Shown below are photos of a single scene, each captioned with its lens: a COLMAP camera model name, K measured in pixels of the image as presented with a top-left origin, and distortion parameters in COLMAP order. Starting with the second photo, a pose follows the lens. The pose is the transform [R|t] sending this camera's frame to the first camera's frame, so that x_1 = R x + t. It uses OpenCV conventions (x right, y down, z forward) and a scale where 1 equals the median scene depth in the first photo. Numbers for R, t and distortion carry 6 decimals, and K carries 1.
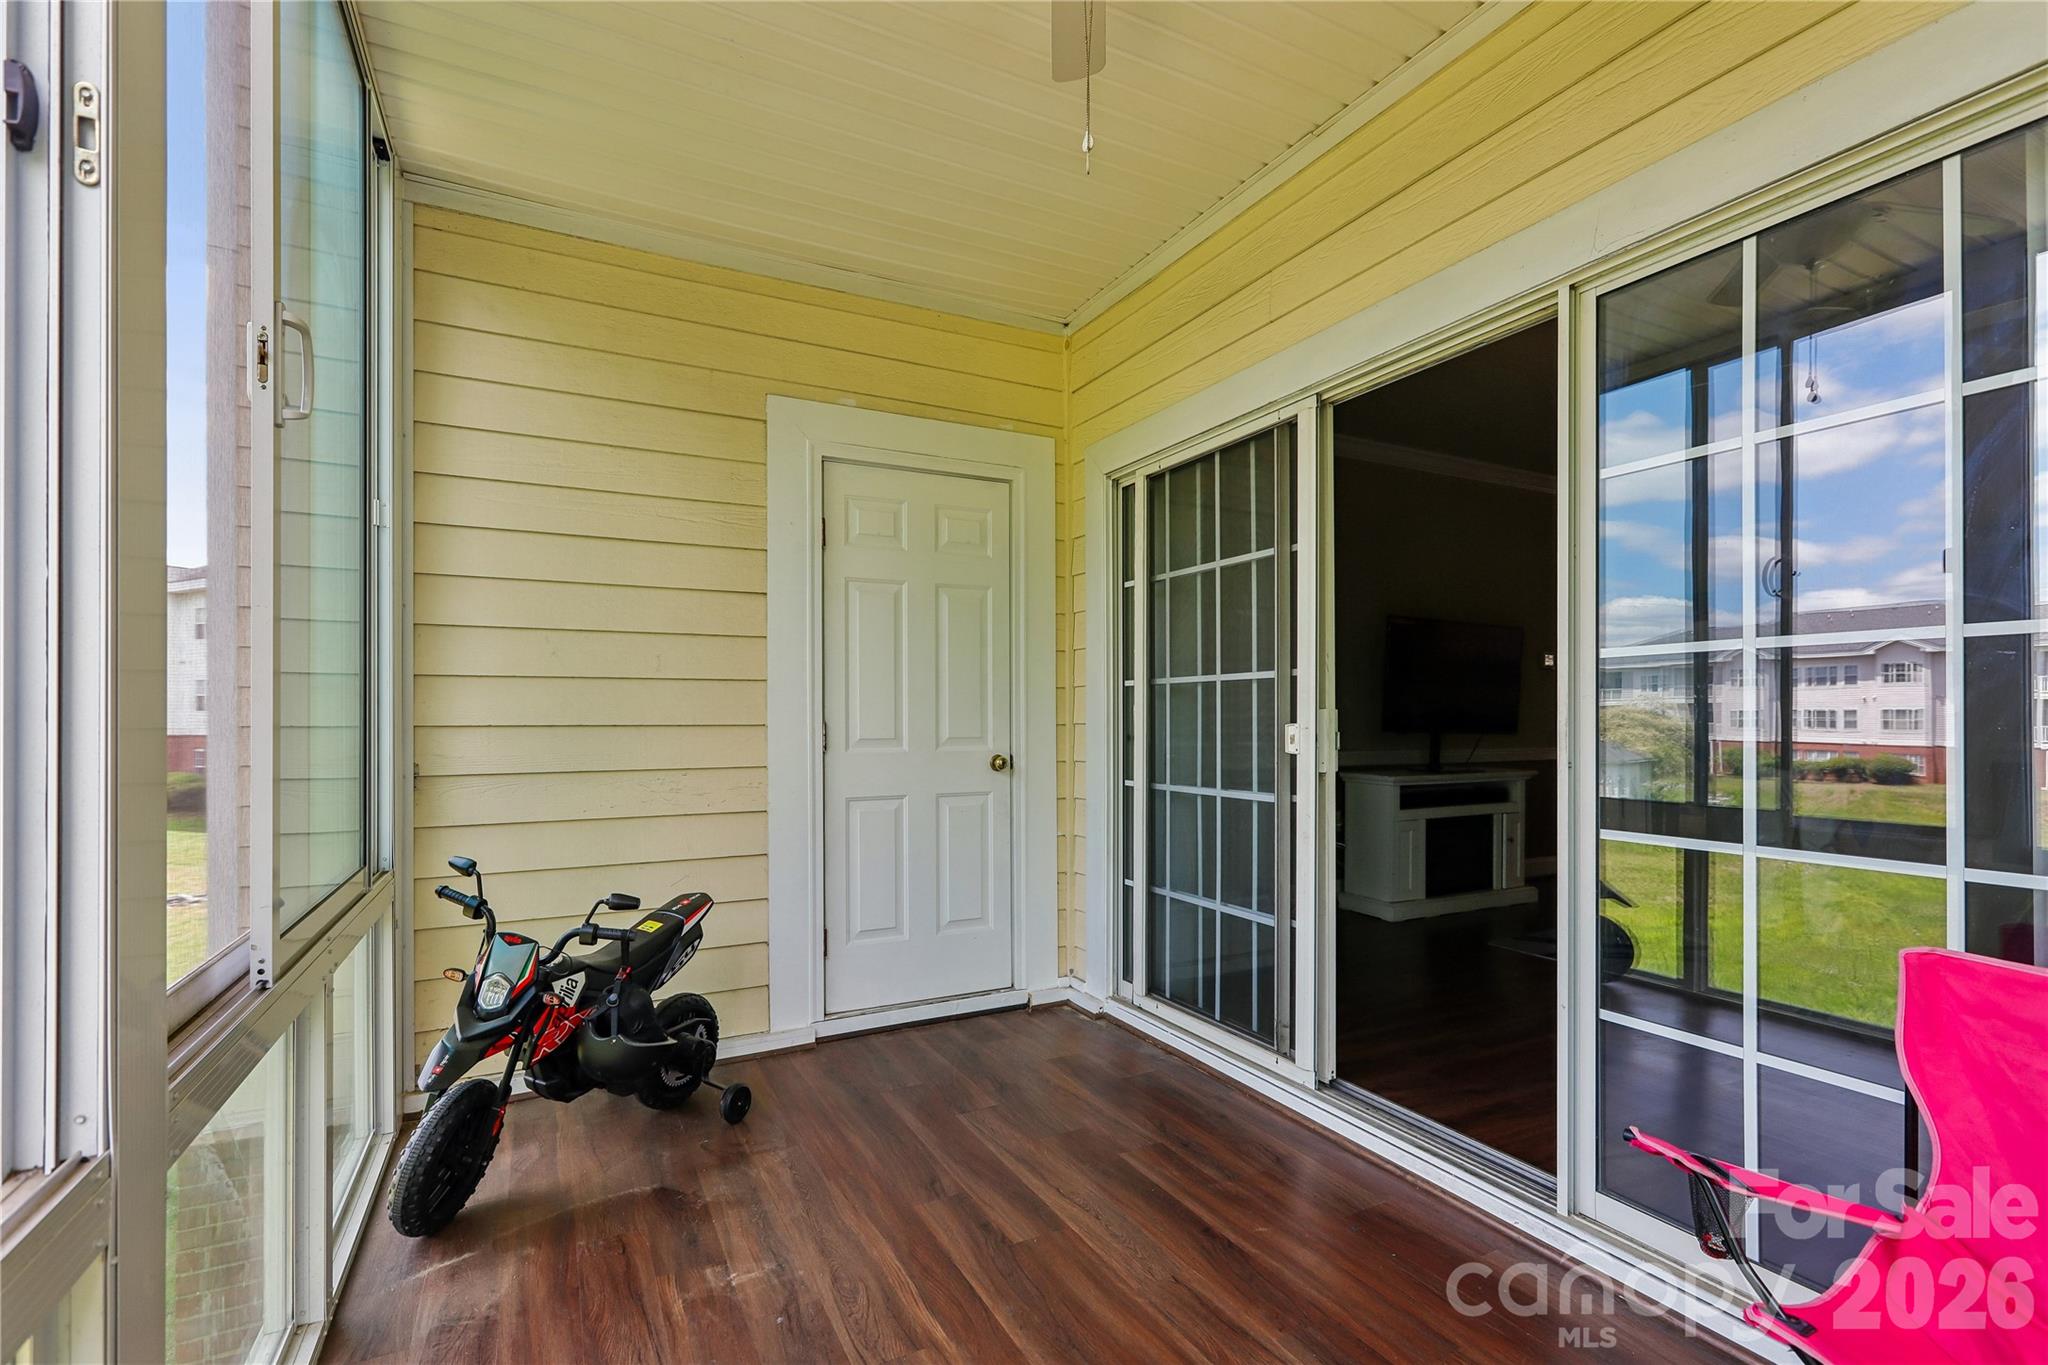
lens RADIAL K [[928.4, 0, 985.7], [0, 928.4, 712.2], [0, 0, 1]] dist [-0.003220, 0.003659]
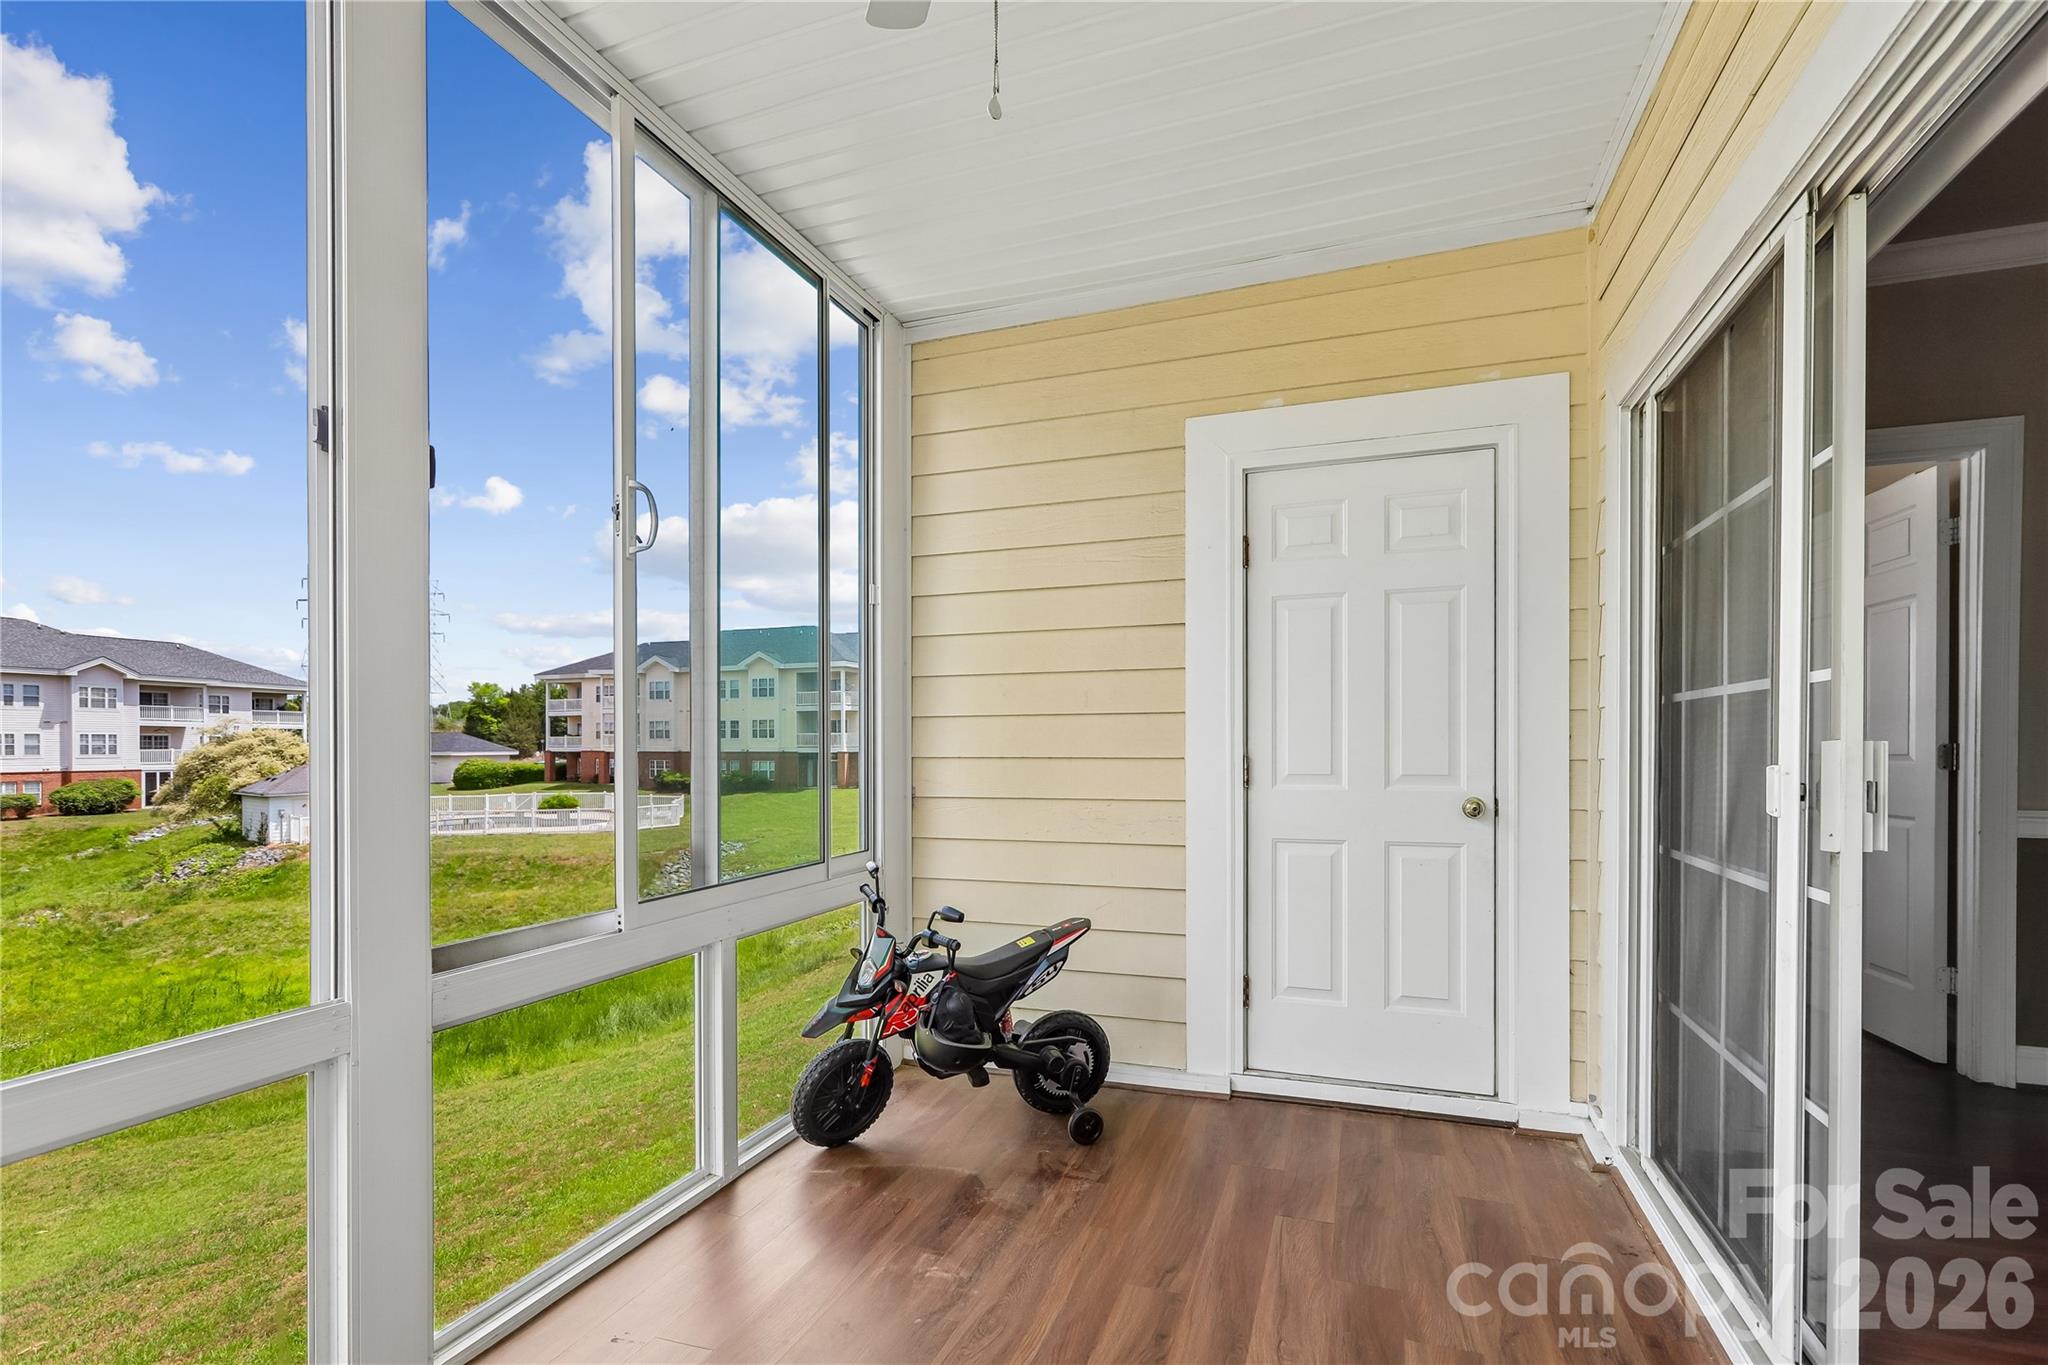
lens RADIAL K [[928.4, 0, 1020.7], [0, 928.4, 746.1], [0, 0, 1]] dist [-0.003220, 0.003659]
pose [[0.690709, 0.000671, -0.723133, 0.352141], [0.007681, 0.999936, 0.008264, -0.008076], [0.723092, -0.011263, 0.690659, 0.198660]]
